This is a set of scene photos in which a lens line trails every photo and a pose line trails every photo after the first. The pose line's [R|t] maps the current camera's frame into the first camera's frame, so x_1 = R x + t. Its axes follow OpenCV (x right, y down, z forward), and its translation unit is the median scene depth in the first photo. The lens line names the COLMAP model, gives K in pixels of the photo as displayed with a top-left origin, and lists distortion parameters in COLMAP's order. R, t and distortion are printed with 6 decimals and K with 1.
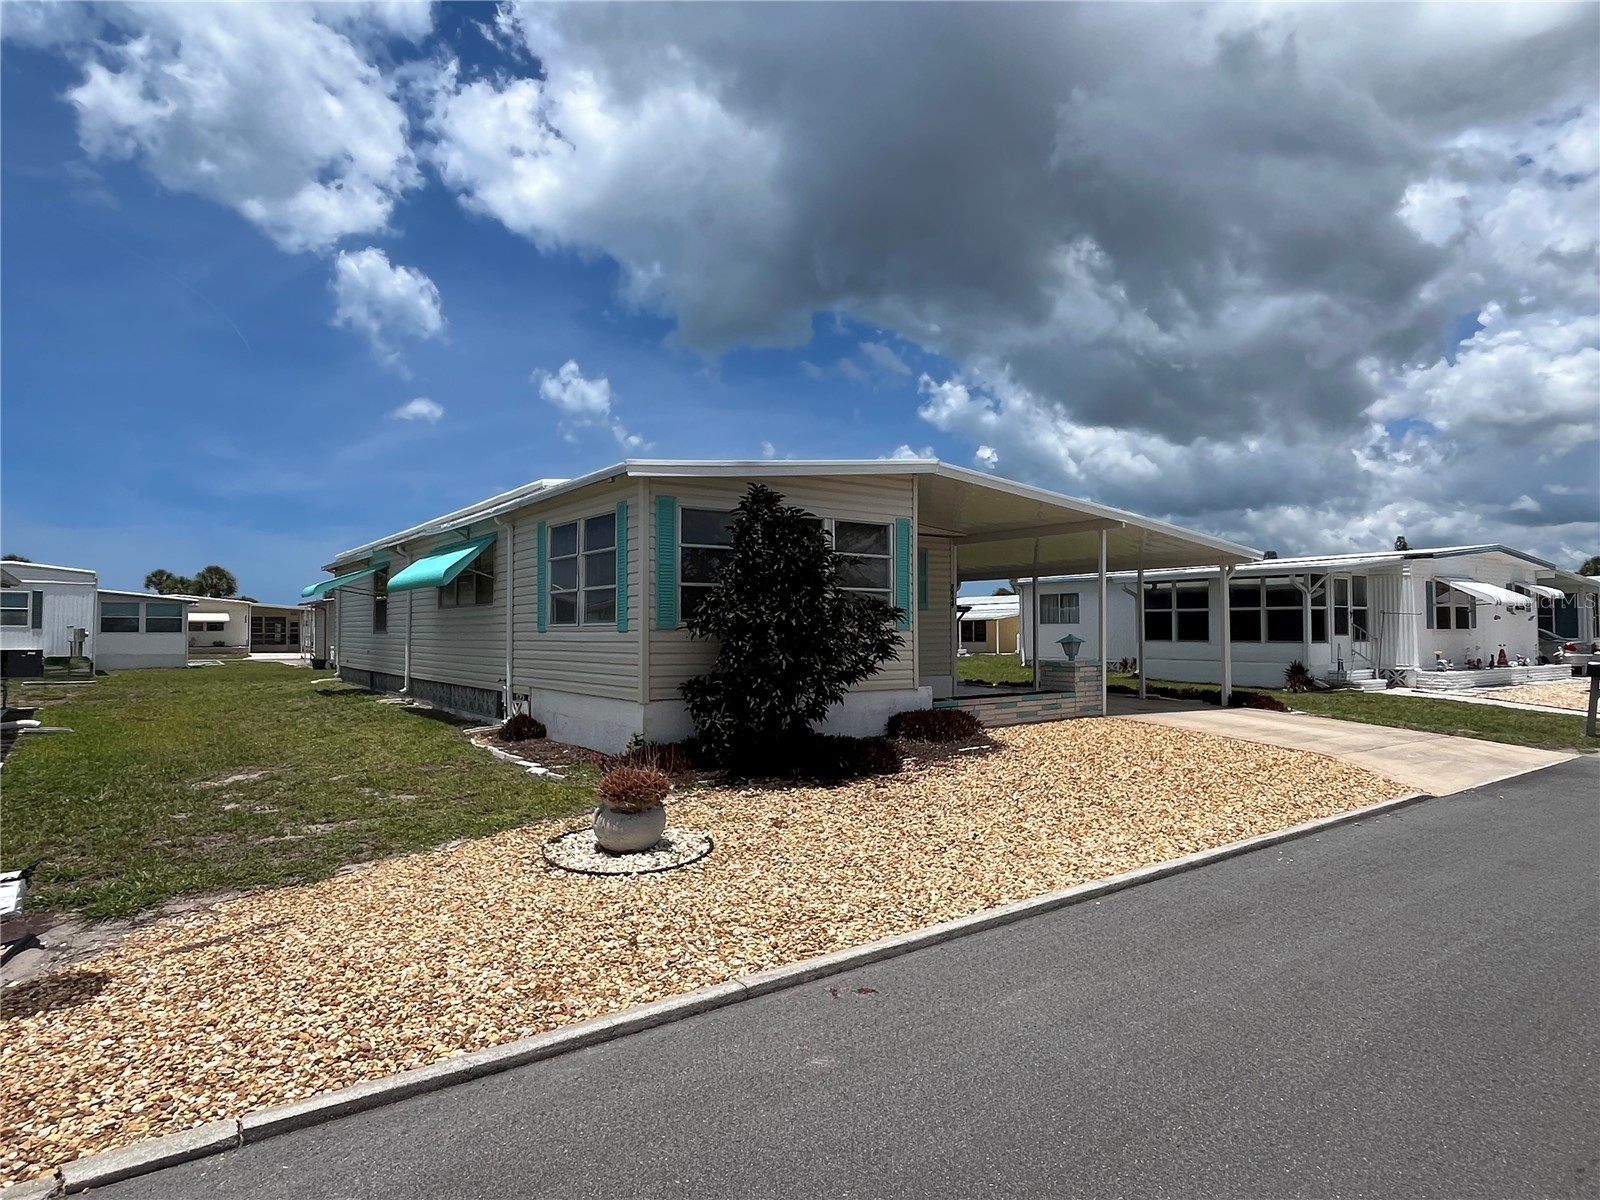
lens RADIAL K [[938.1, 0, 795.7], [0, 938.1, 595.3], [0, 0, 1]] dist [0.005255, -0.000756]
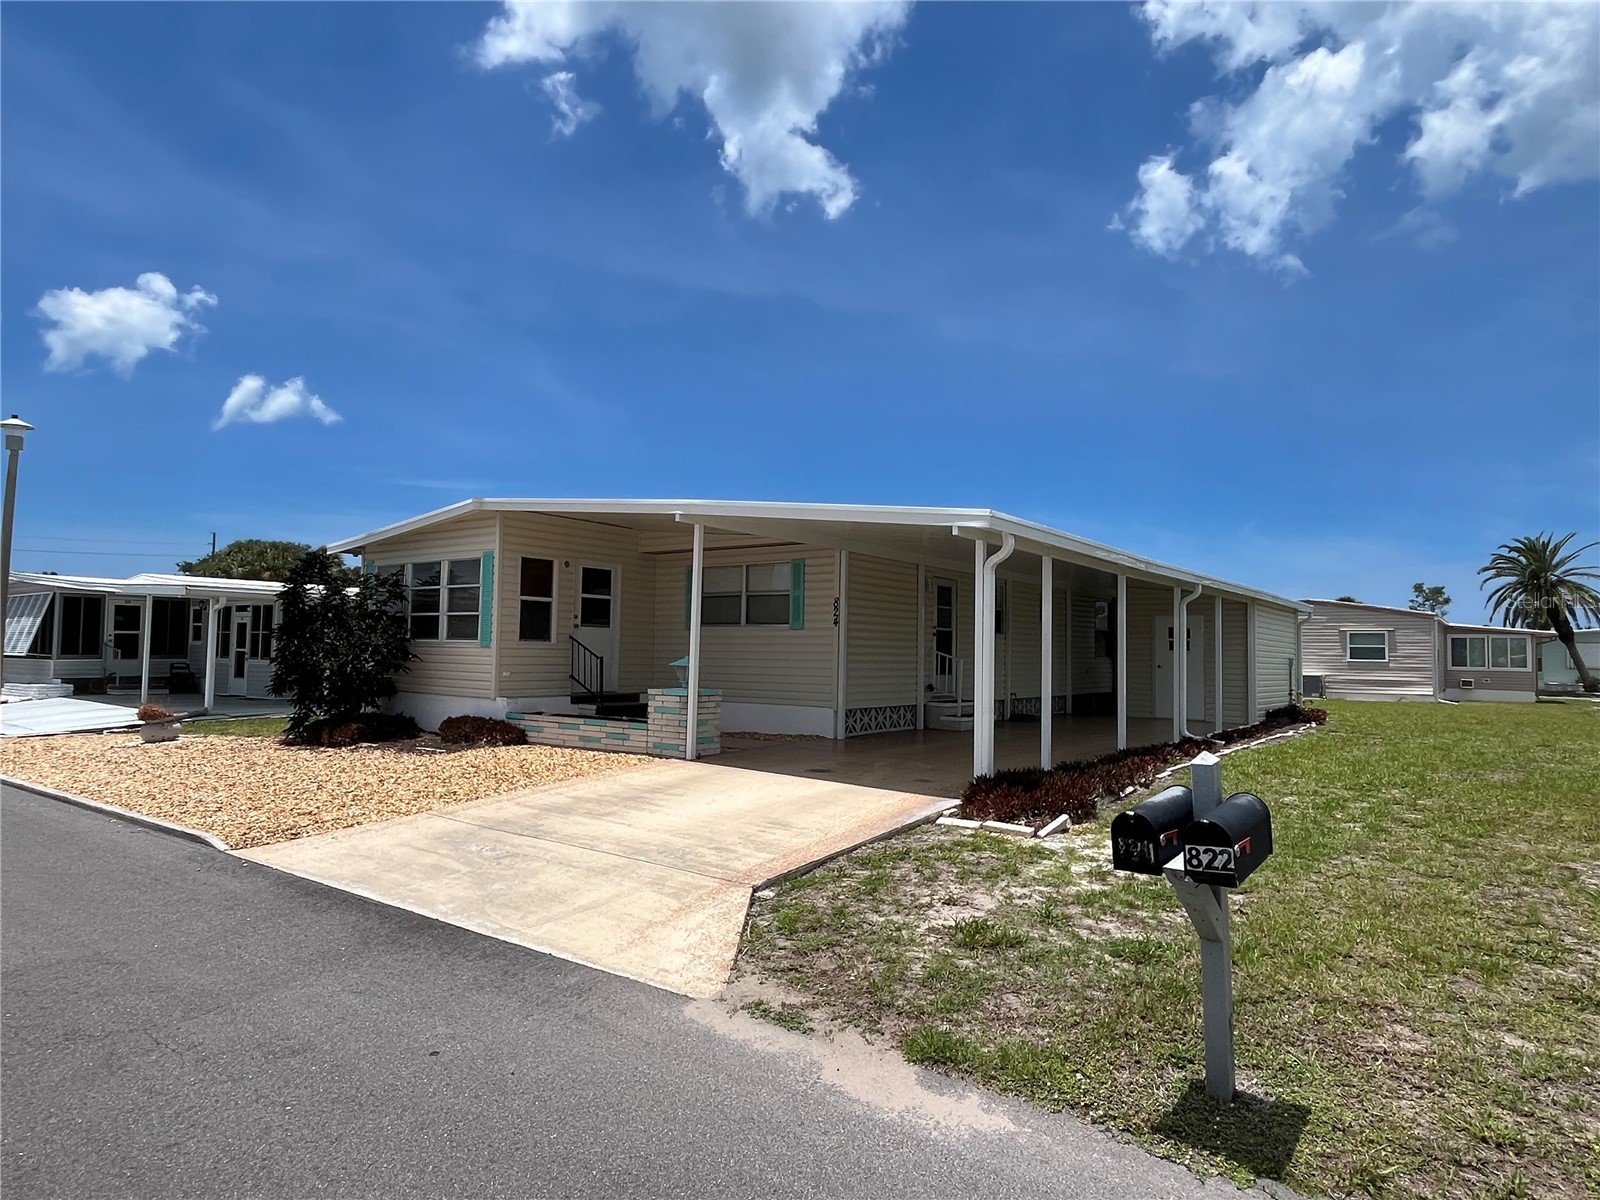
lens RADIAL K [[938.1, 0, 804.7], [0, 938.1, 601.0], [0, 0, 1]] dist [0.005255, -0.000756]
pose [[0.303376, -0.037212, -0.952144, 1.193438], [0.020133, 0.999264, -0.032639, 0.022710], [0.952658, -0.009267, 0.303902, 0.906574]]
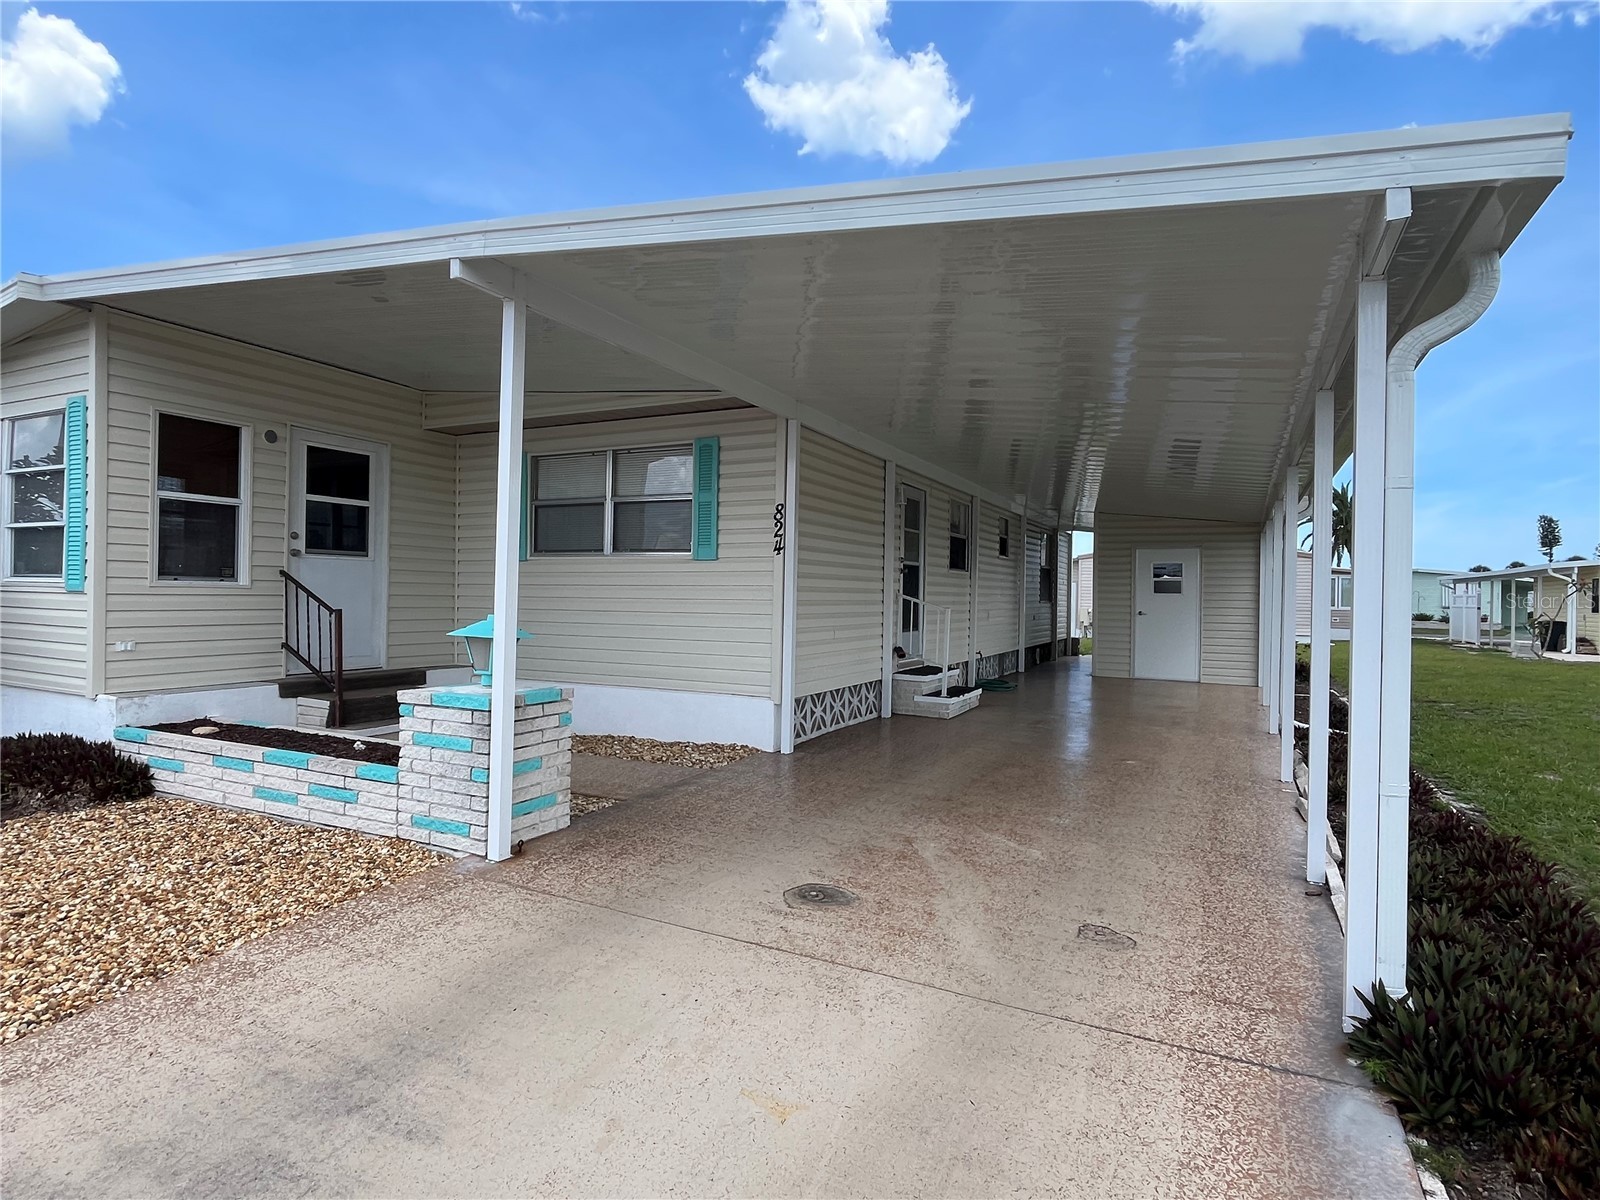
lens RADIAL K [[844.7, 0, 797.6], [0, 844.7, 600.4], [0, 0, 1]] dist [-0.005148, 0.000847]
pose [[0.466930, 0.024901, -0.883944, 0.687174], [0.015864, 0.999207, 0.036529, 0.026782], [0.884152, -0.031080, 0.466164, 1.018153]]
